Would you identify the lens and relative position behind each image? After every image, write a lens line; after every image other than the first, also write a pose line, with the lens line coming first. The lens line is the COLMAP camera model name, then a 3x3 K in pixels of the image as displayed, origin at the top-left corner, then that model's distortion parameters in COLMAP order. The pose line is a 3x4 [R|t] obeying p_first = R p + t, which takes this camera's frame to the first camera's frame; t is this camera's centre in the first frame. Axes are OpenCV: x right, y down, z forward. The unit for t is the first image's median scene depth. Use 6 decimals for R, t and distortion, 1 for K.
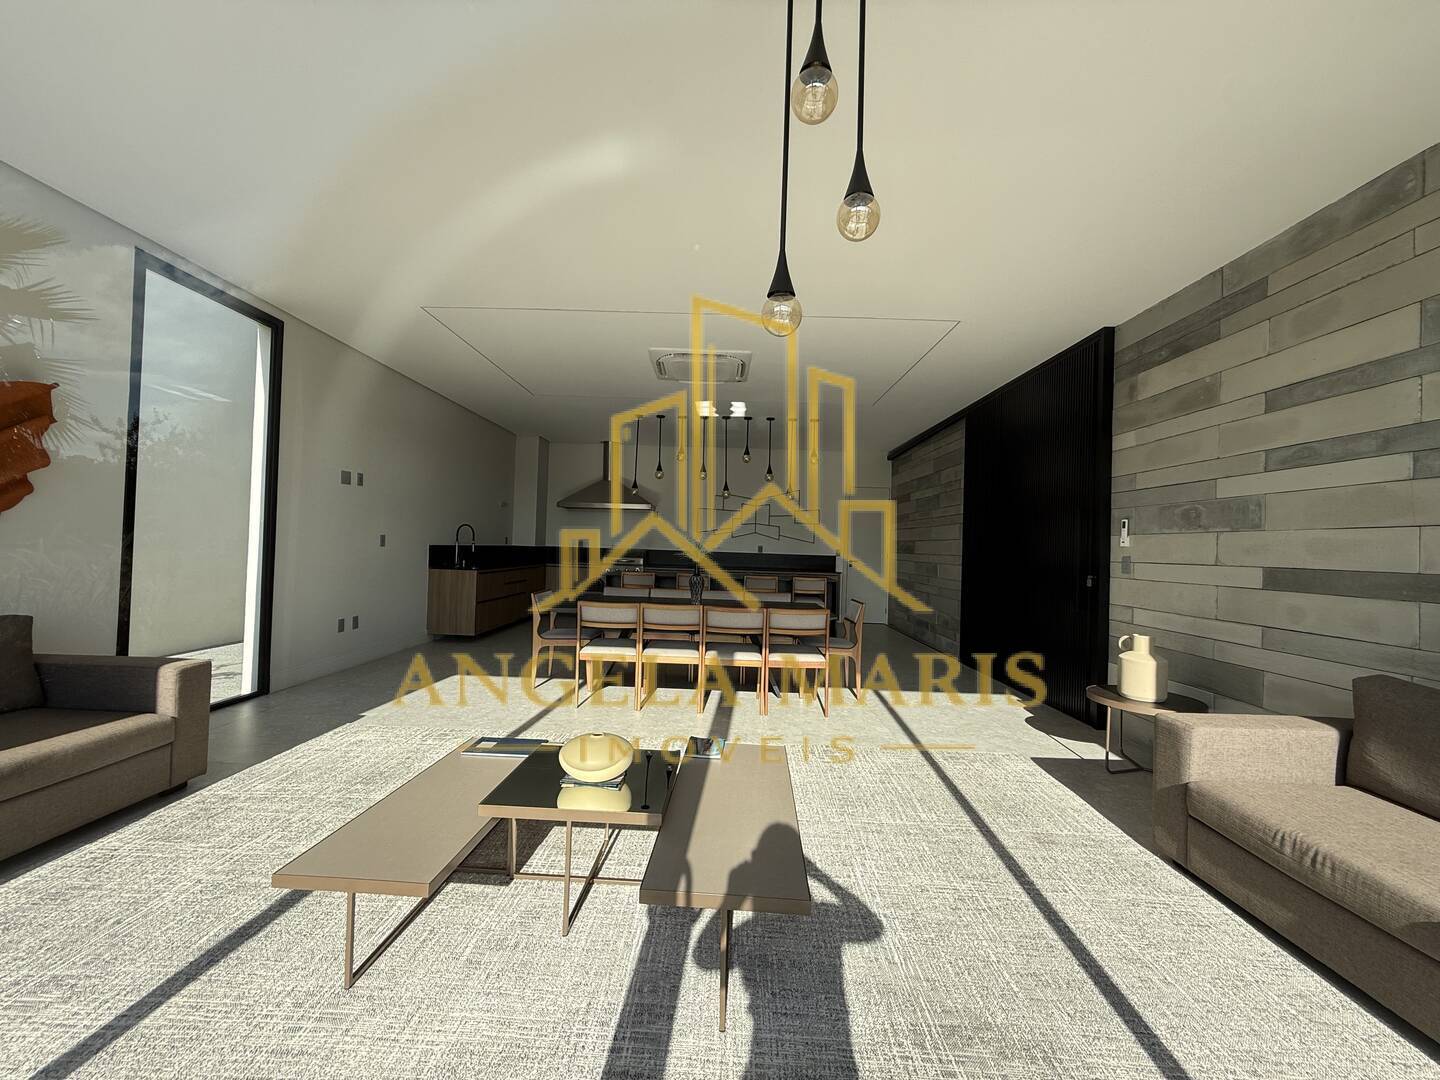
lens RADIAL K [[576.0, 0, 720.0], [0, 576.0, 540.0], [0, 0, 1]] dist [-0.000727, -0.000130]
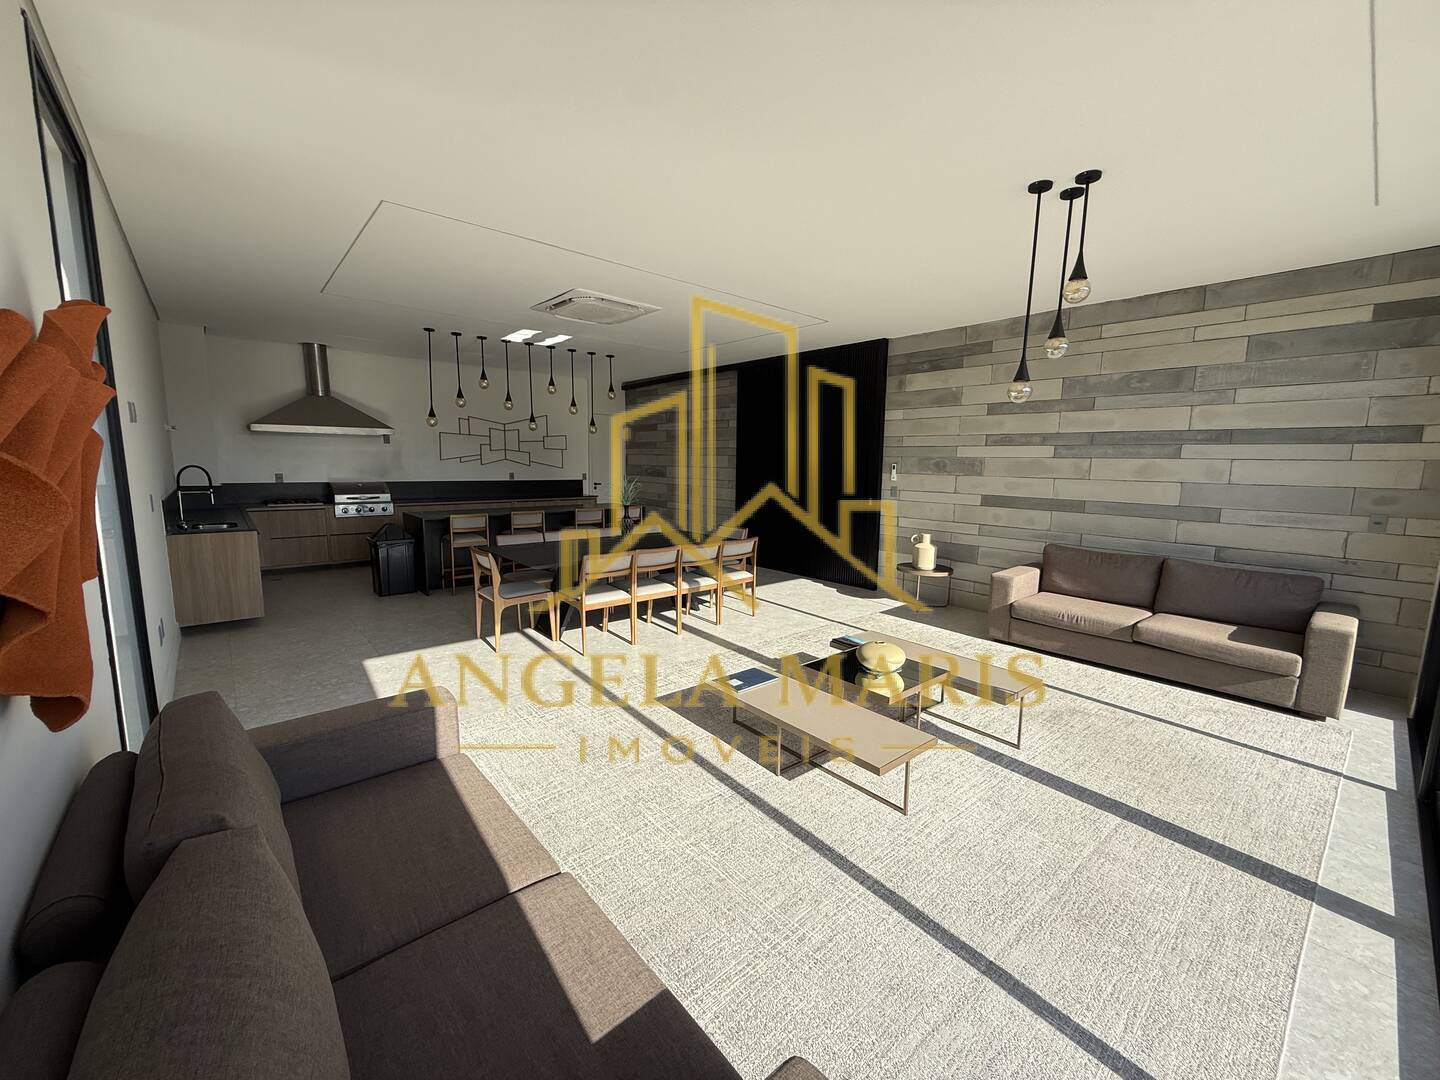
lens RADIAL K [[576.0, 0, 720.0], [0, 576.0, 540.0], [0, 0, 1]] dist [-0.000727, -0.000130]
pose [[0.743339, -0.113272, 0.659254, -0.914942], [0.000810, 0.985710, 0.168450, -0.116649], [-0.668914, -0.124681, 0.732808, 0.113804]]
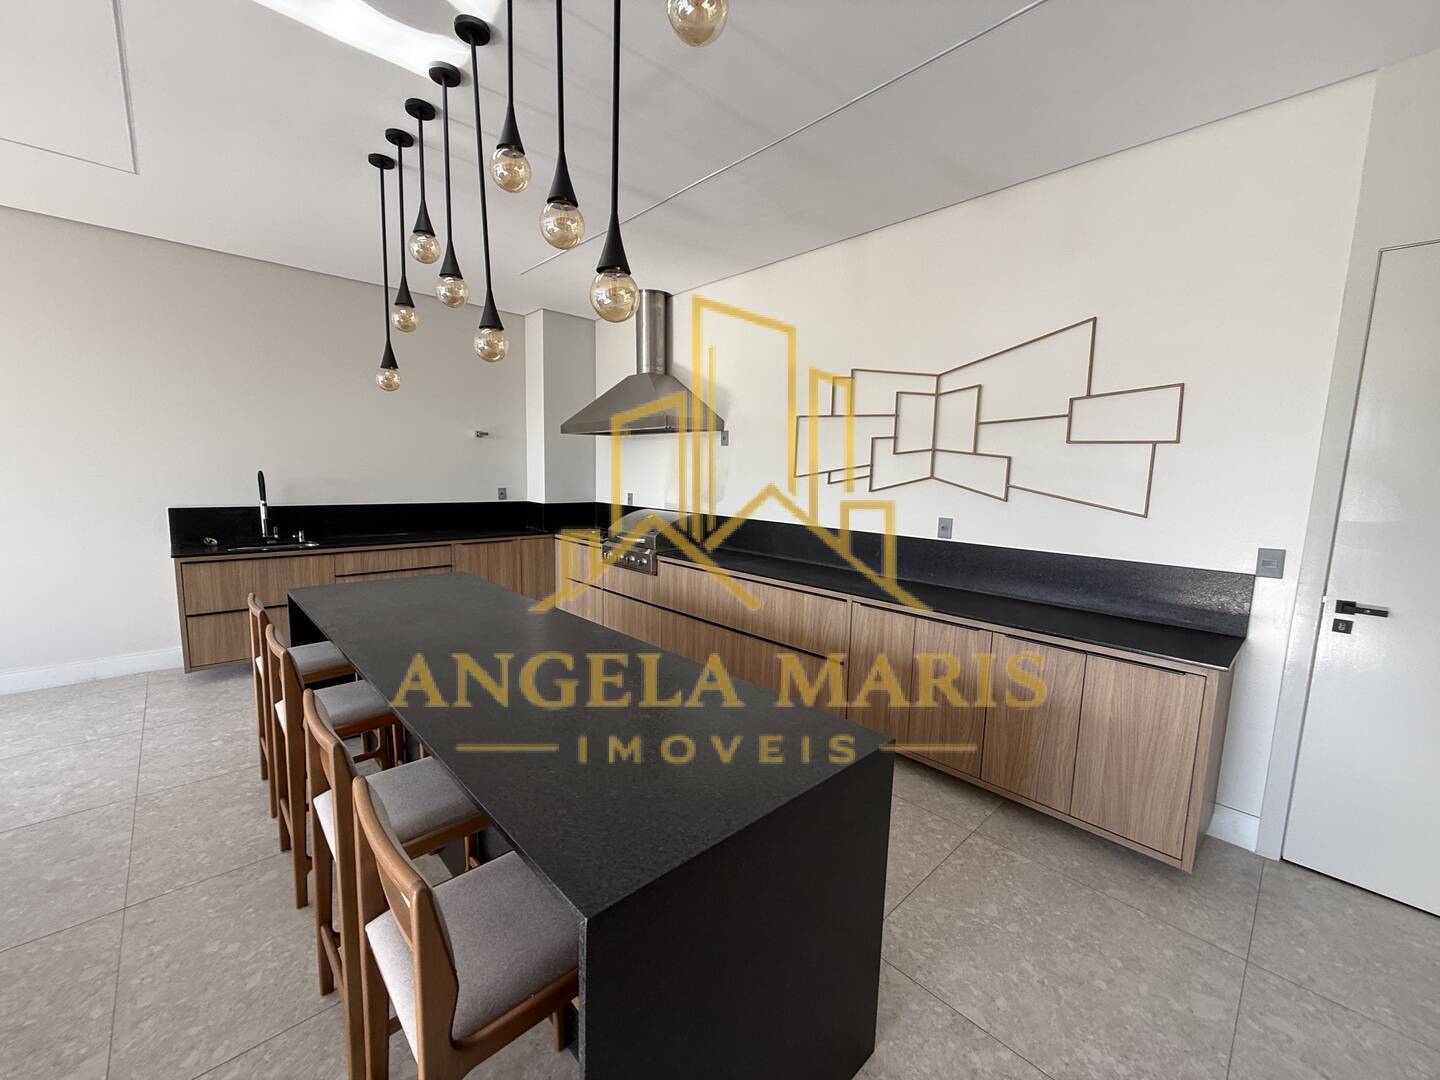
lens RADIAL K [[576.0, 0, 720.0], [0, 576.0, 540.0], [0, 0, 1]] dist [-0.000727, -0.000130]
pose [[0.699422, 0.071172, -0.711156, 0.611811], [0.005370, 0.994478, 0.104808, -0.034804], [0.714688, -0.077124, 0.695178, 1.929247]]
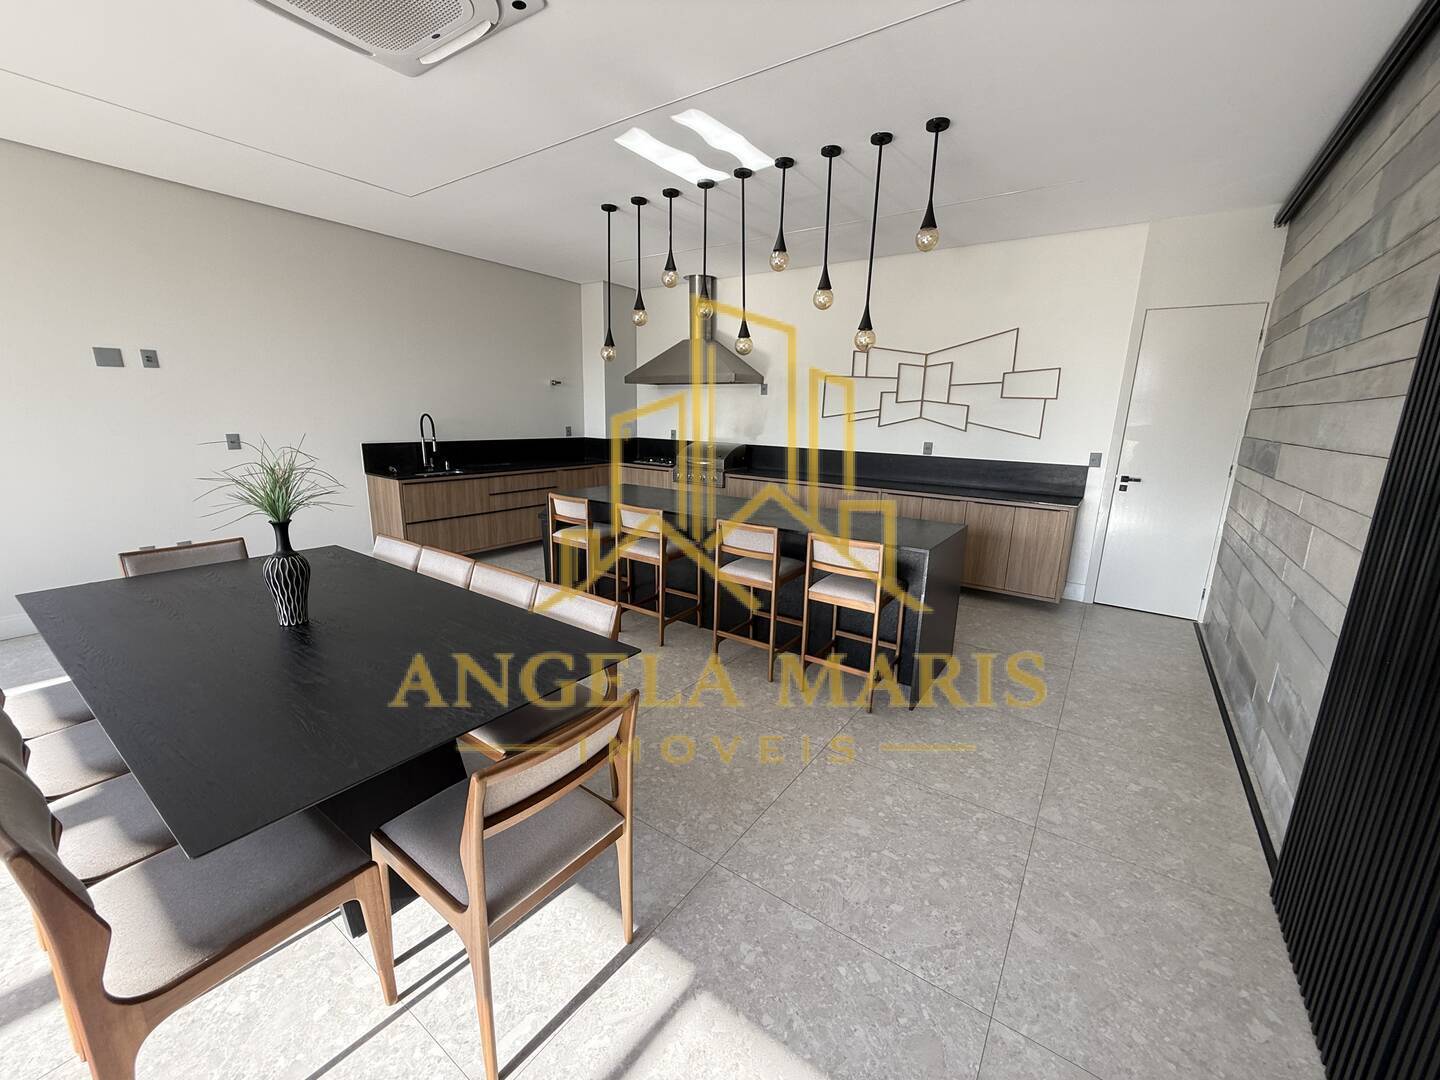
lens RADIAL K [[576.0, 0, 720.0], [0, 576.0, 540.0], [0, 0, 1]] dist [-0.000727, -0.000130]
pose [[0.829918, 0.109467, -0.547041, 0.614467], [0.008588, 0.977937, 0.208722, -0.041780], [0.557820, -0.177920, 0.810667, 1.214078]]
